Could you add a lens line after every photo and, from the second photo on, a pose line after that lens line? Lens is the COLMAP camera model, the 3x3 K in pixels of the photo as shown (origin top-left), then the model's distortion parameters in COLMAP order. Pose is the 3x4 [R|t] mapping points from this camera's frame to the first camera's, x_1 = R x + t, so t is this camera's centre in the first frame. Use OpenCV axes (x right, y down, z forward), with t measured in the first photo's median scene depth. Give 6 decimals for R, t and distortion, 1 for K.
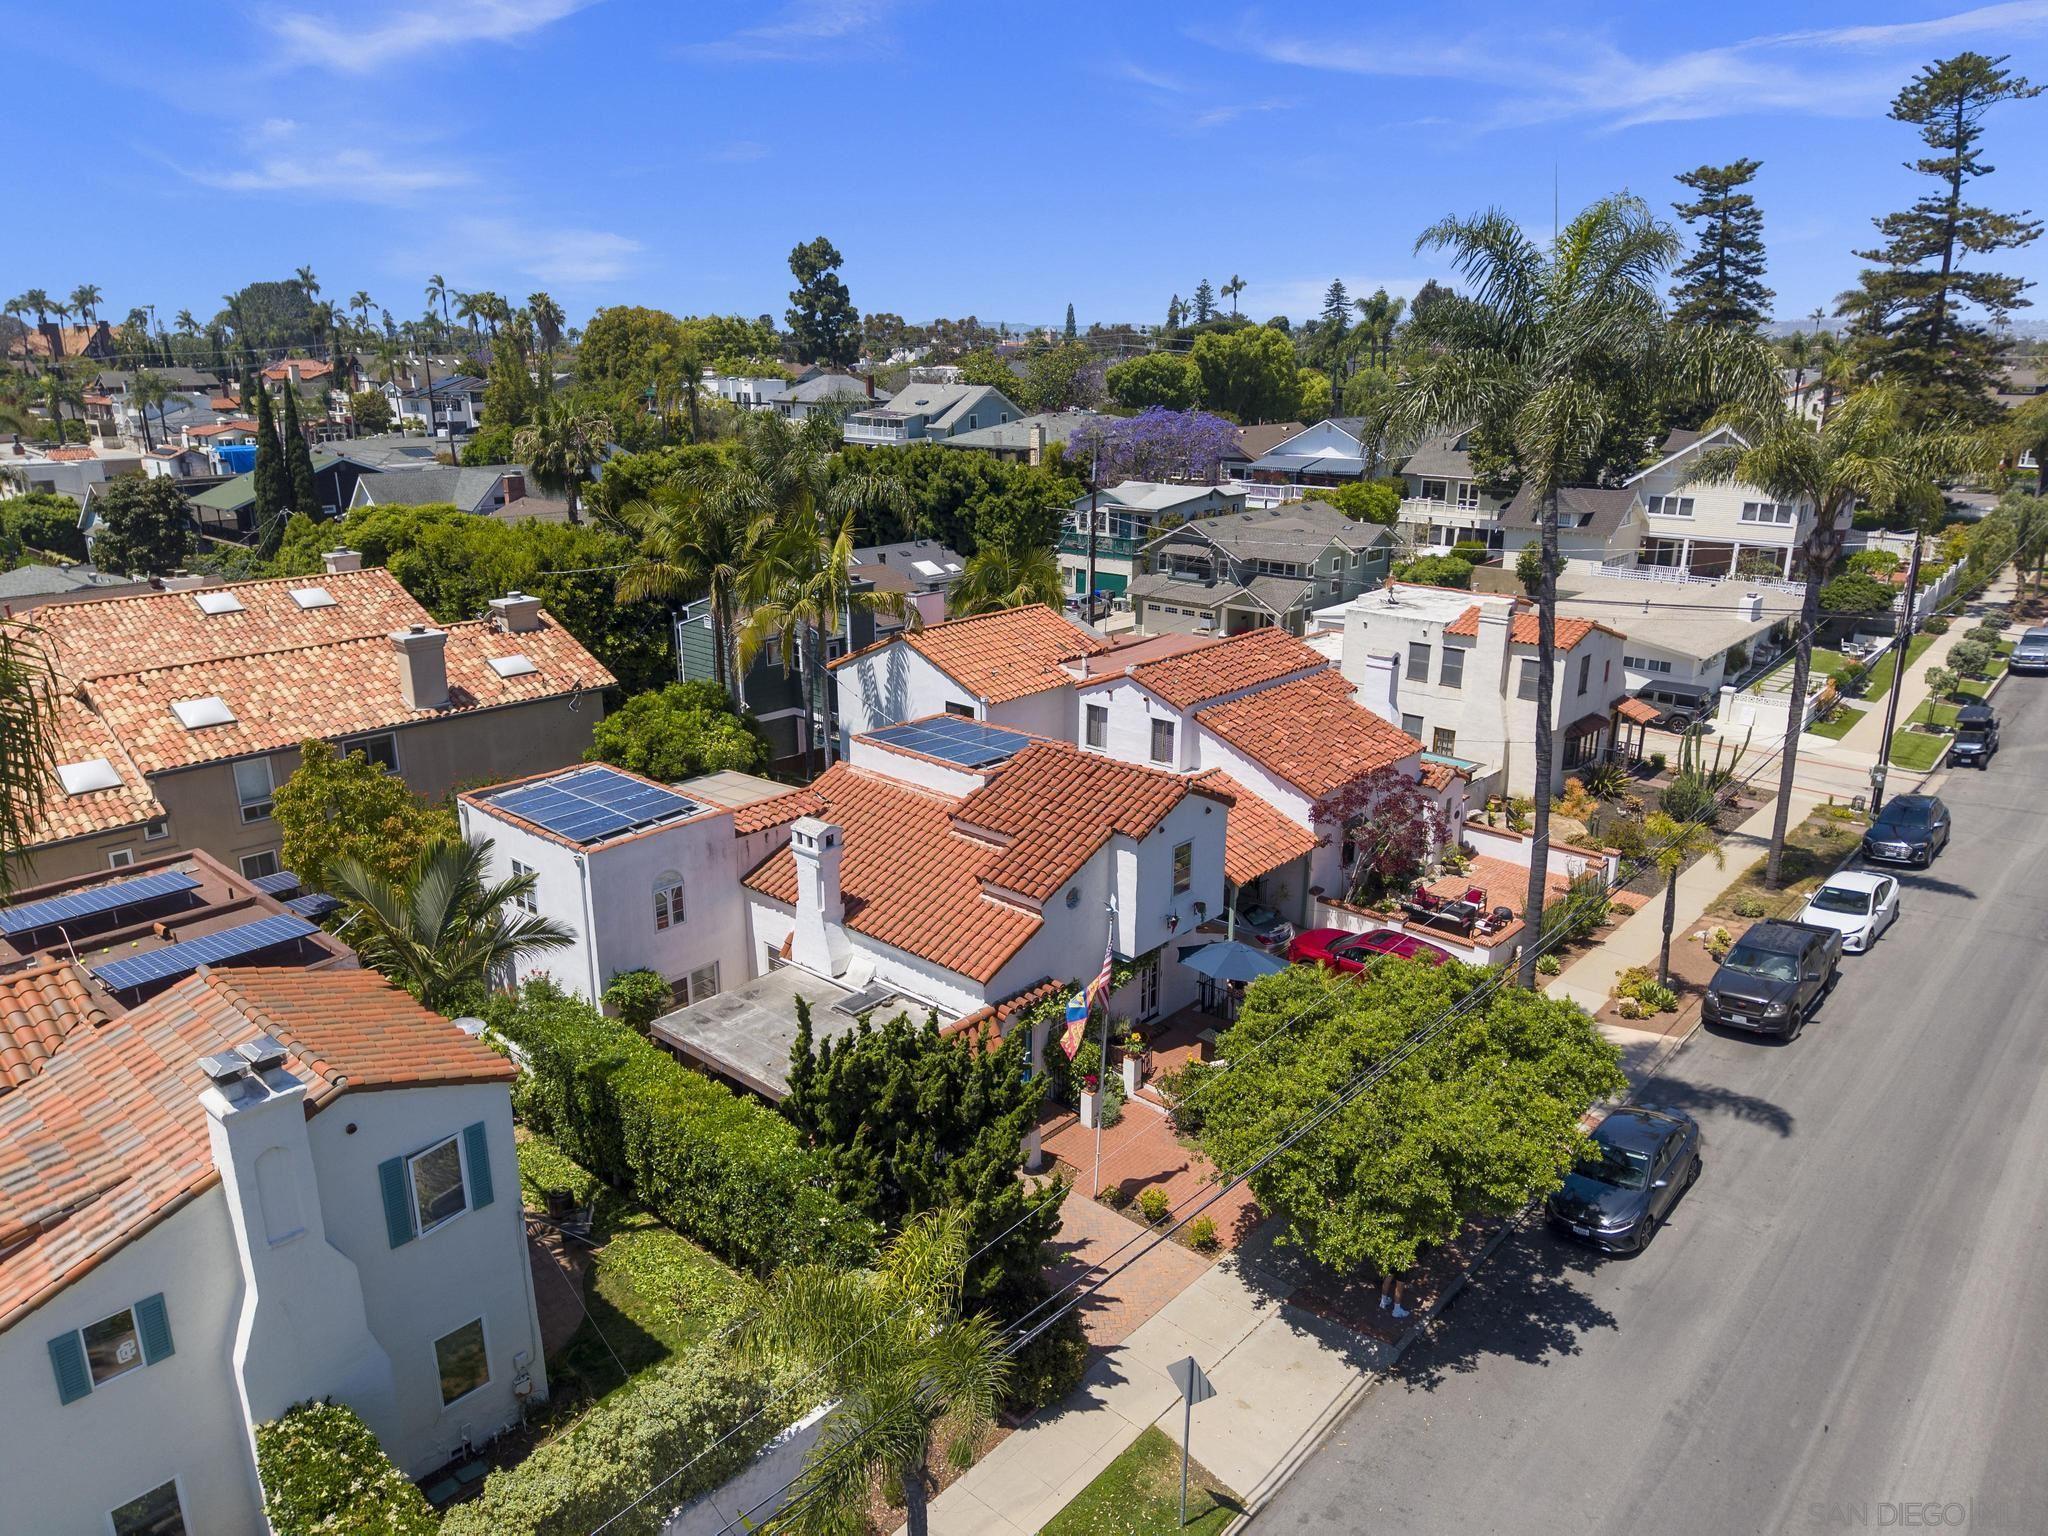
lens RADIAL K [[1382.1, 0, 1015.7], [0, 1382.1, 768.6], [0, 0, 1]] dist [0.030534, -0.031243]
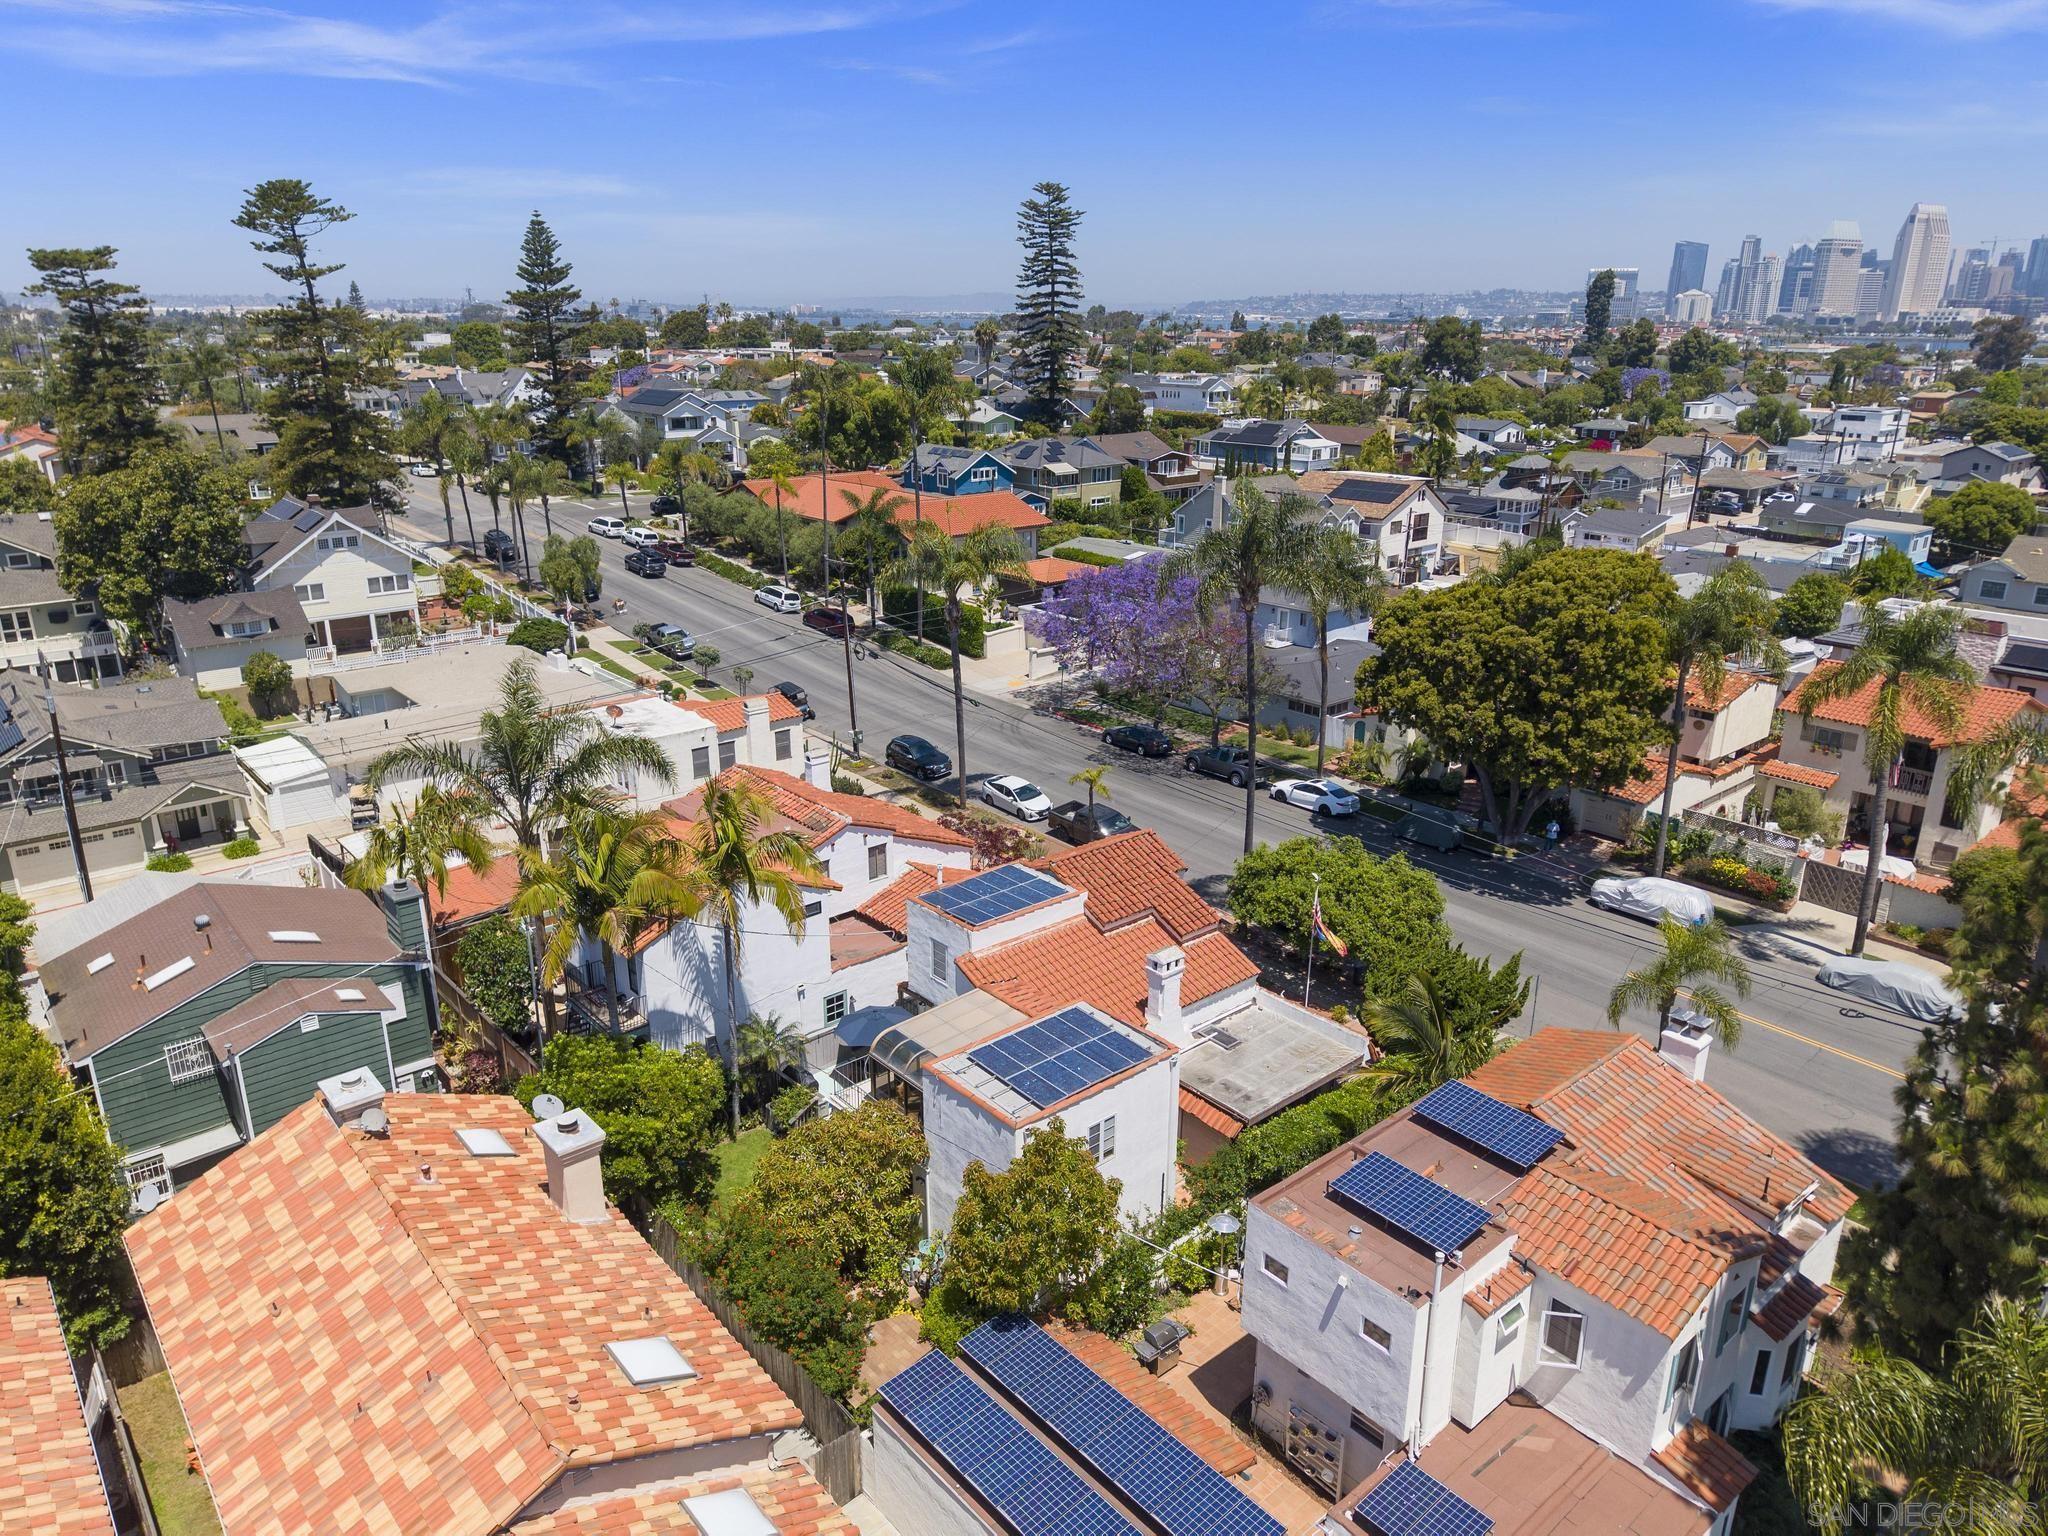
lens RADIAL K [[1382.1, 0, 1019.2], [0, 1382.1, 767.1], [0, 0, 1]] dist [0.030534, -0.031243]
pose [[0.115014, -0.306128, 0.945017, -1.022877], [0.280794, 0.922552, 0.264676, -0.388608], [-0.952852, 0.234914, 0.192066, 0.602877]]
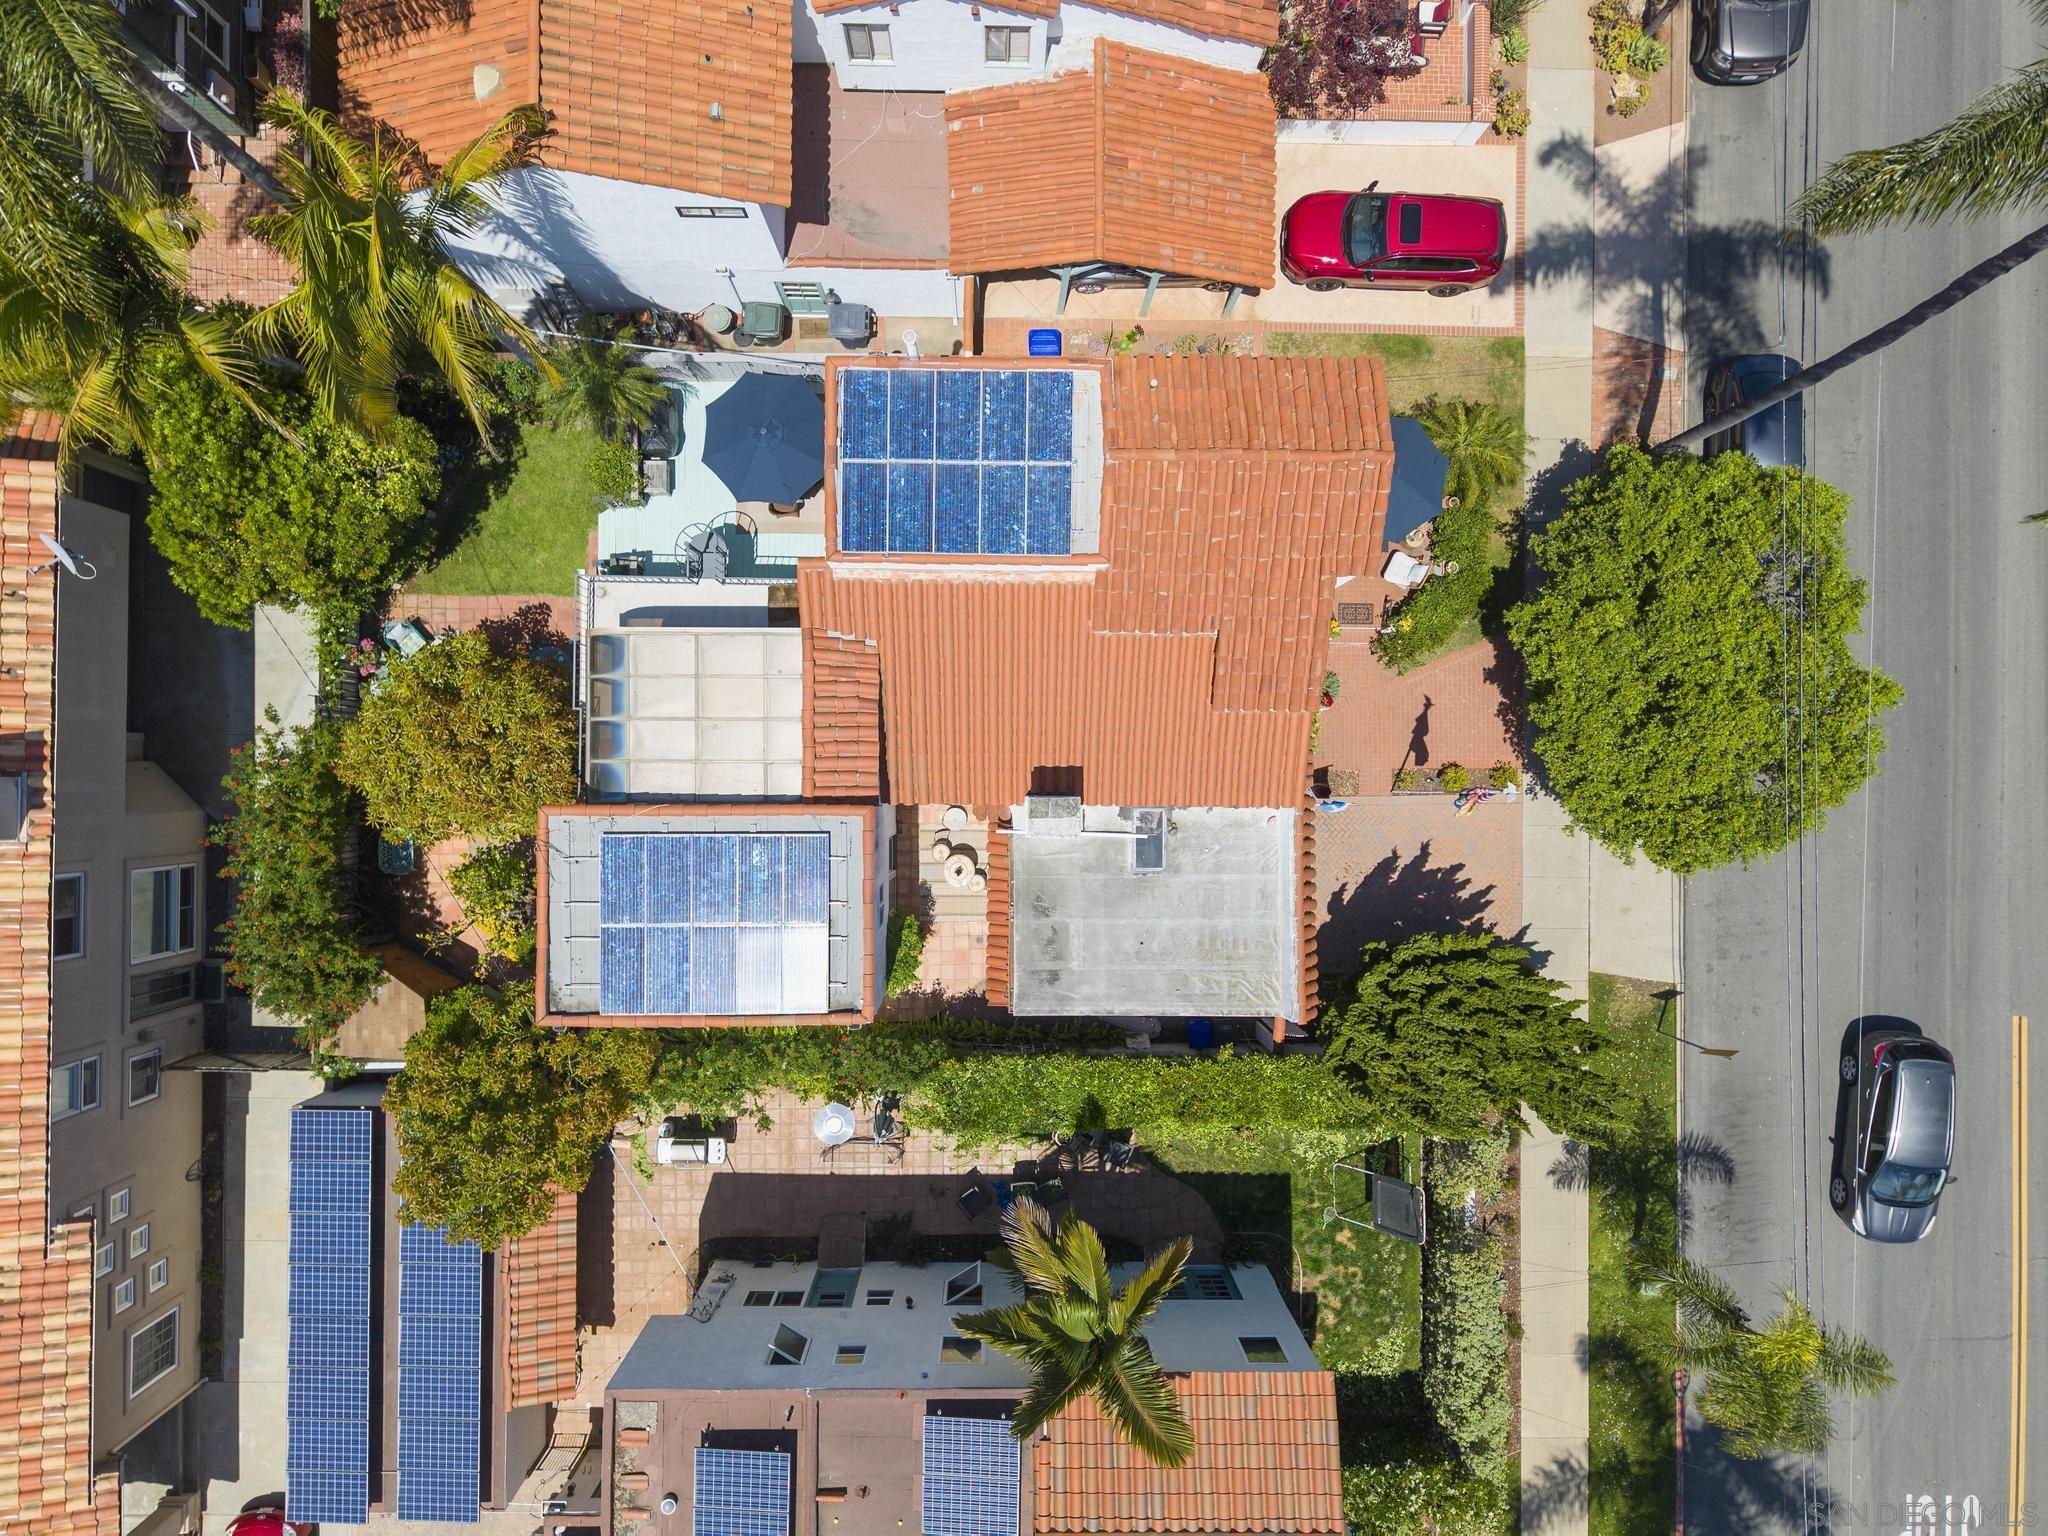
lens RADIAL K [[1382.1, 0, 1037.2], [0, 1382.1, 770.2], [0, 0, 1]] dist [0.030534, -0.031243]
pose [[0.743764, -0.668218, 0.017284, -0.103380], [0.176002, 0.220715, 0.959327, -0.515134], [-0.644855, -0.710471, 0.281768, 0.582234]]
